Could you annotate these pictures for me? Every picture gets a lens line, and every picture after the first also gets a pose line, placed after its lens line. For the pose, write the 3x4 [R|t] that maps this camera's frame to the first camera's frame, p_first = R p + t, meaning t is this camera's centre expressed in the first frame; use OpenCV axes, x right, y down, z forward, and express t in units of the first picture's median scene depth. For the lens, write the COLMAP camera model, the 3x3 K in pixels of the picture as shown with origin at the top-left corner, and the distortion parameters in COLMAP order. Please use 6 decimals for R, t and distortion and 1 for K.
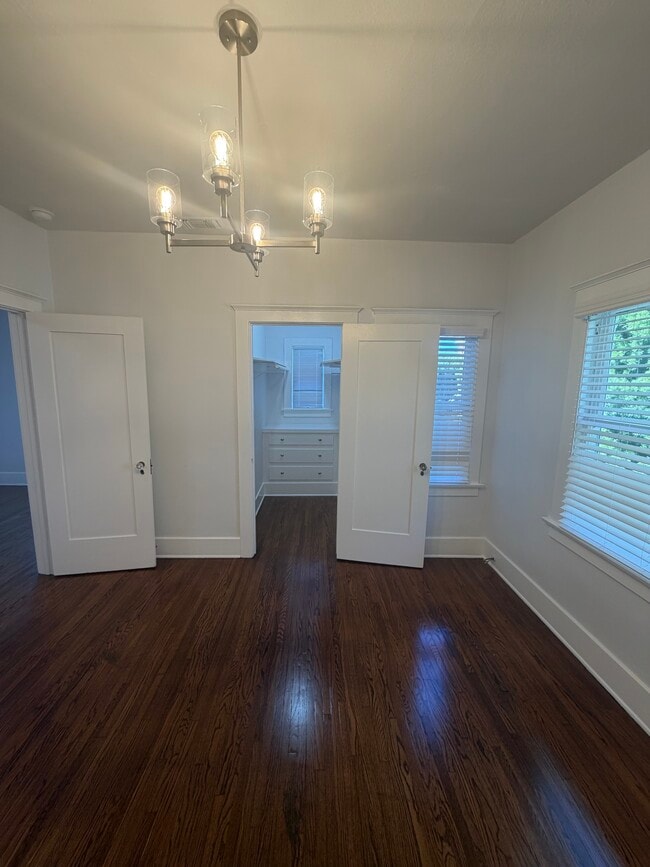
lens RADIAL K [[346.7, 0, 325.9], [0, 346.7, 431.3], [0, 0, 1]] dist [0.001075, 0.000426]
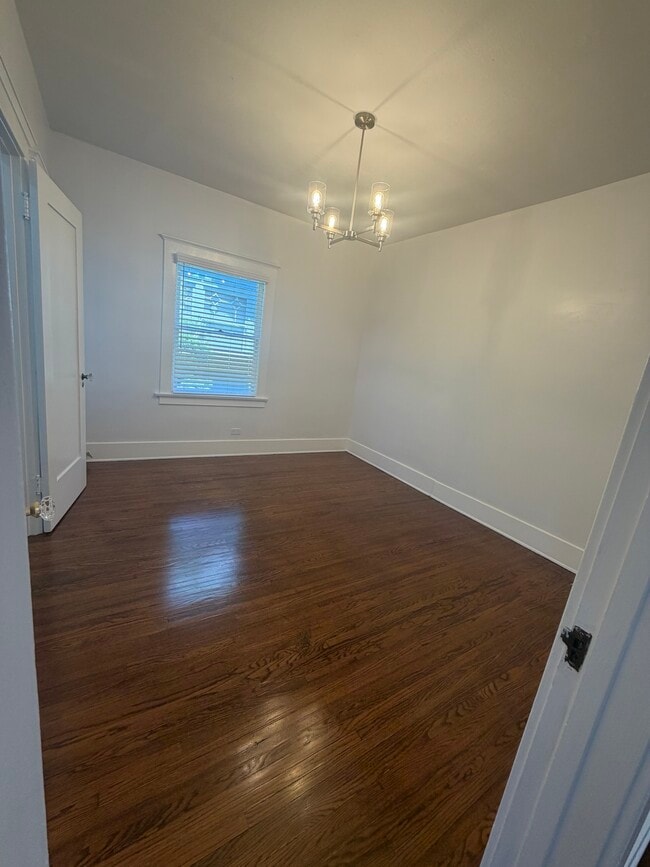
lens RADIAL K [[346.7, 0, 325.9], [0, 346.7, 431.3], [0, 0, 1]] dist [0.001075, 0.000426]
pose [[-0.492949, -0.270690, 0.826879, -0.864966], [-0.019047, 0.953501, 0.300787, -0.047717], [-0.869850, 0.132523, -0.475183, 0.935627]]
